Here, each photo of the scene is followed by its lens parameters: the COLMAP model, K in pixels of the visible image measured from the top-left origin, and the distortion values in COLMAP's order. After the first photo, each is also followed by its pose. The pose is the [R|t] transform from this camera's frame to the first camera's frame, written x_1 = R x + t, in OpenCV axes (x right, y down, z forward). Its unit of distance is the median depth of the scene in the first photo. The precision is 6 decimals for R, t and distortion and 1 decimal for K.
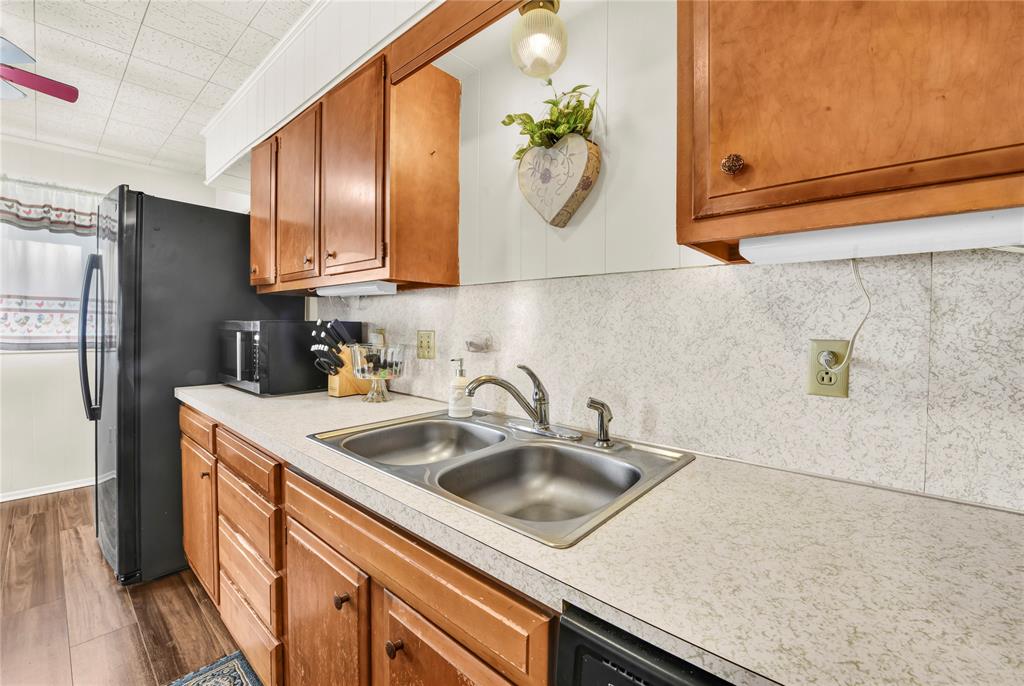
lens RADIAL K [[424.0, 0, 524.6], [0, 424.0, 332.8], [0, 0, 1]] dist [-0.026272, 0.001659]
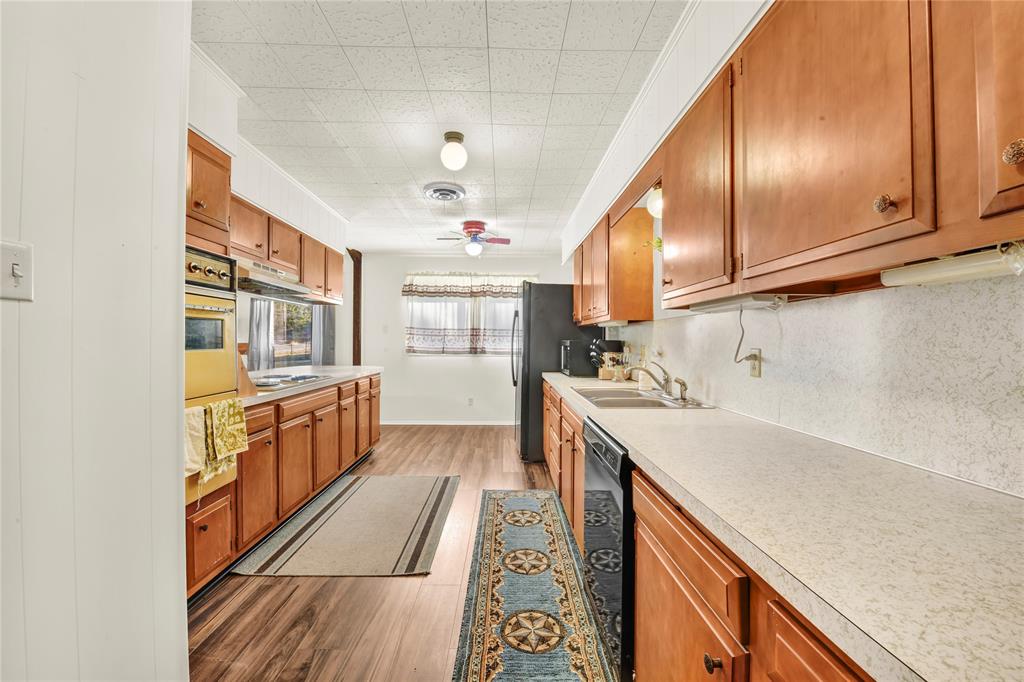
lens RADIAL K [[424.0, 0, 512.2], [0, 424.0, 342.0], [0, 0, 1]] dist [-0.026272, 0.001659]
pose [[0.656779, -0.005993, -0.754059, 0.755489], [-0.010578, 0.999797, -0.017159, 0.017807], [0.754009, 0.019247, 0.656582, -0.583597]]
